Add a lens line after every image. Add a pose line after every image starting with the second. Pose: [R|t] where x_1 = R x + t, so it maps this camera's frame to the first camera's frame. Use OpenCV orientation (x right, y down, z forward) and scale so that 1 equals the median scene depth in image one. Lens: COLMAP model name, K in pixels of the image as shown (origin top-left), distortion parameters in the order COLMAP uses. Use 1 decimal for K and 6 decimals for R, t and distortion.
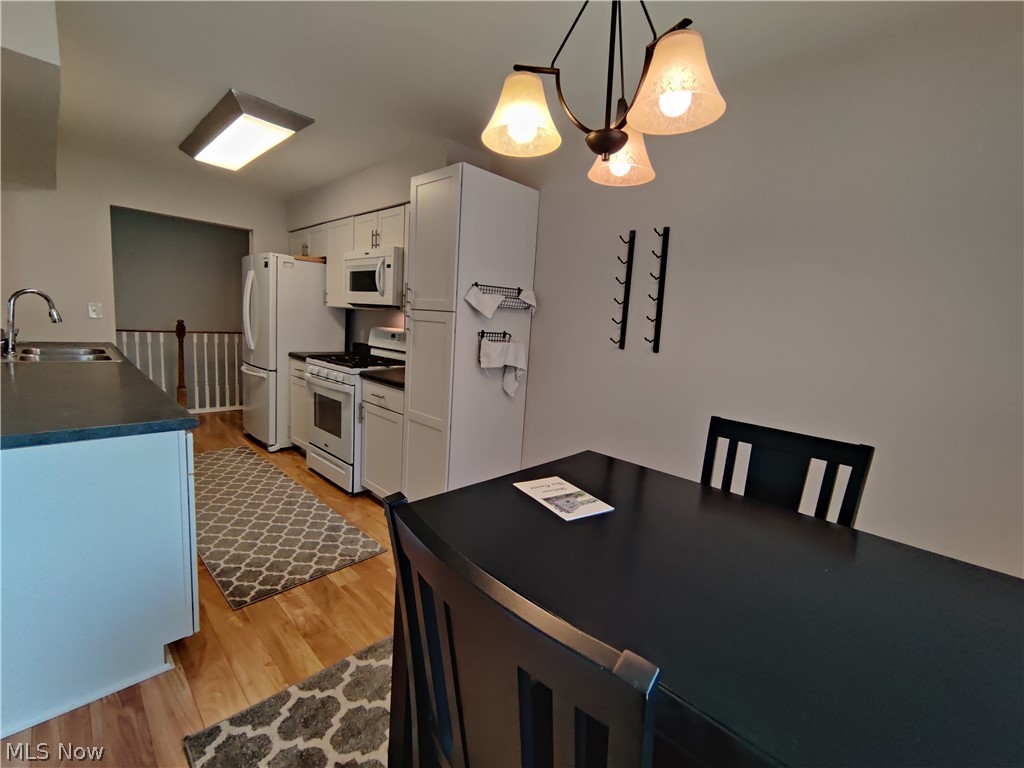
lens RADIAL K [[440.3, 0, 512.3], [0, 440.3, 384.3], [0, 0, 1]] dist [-0.001108, 0.000112]
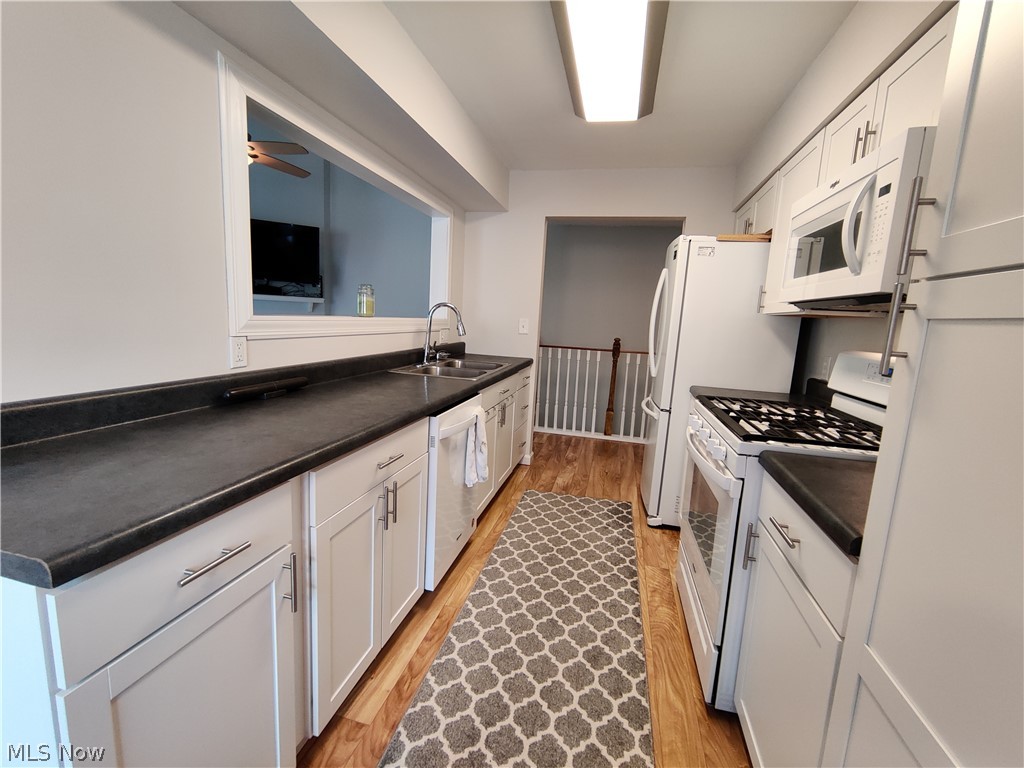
lens RADIAL K [[440.3, 0, 513.4], [0, 440.3, 381.6], [0, 0, 1]] dist [-0.001108, 0.000112]
pose [[0.510173, 0.088468, -0.855510, -0.085427], [-0.139231, 0.990071, 0.019354, -0.055694], [0.848728, 0.109240, 0.517424, 0.445524]]
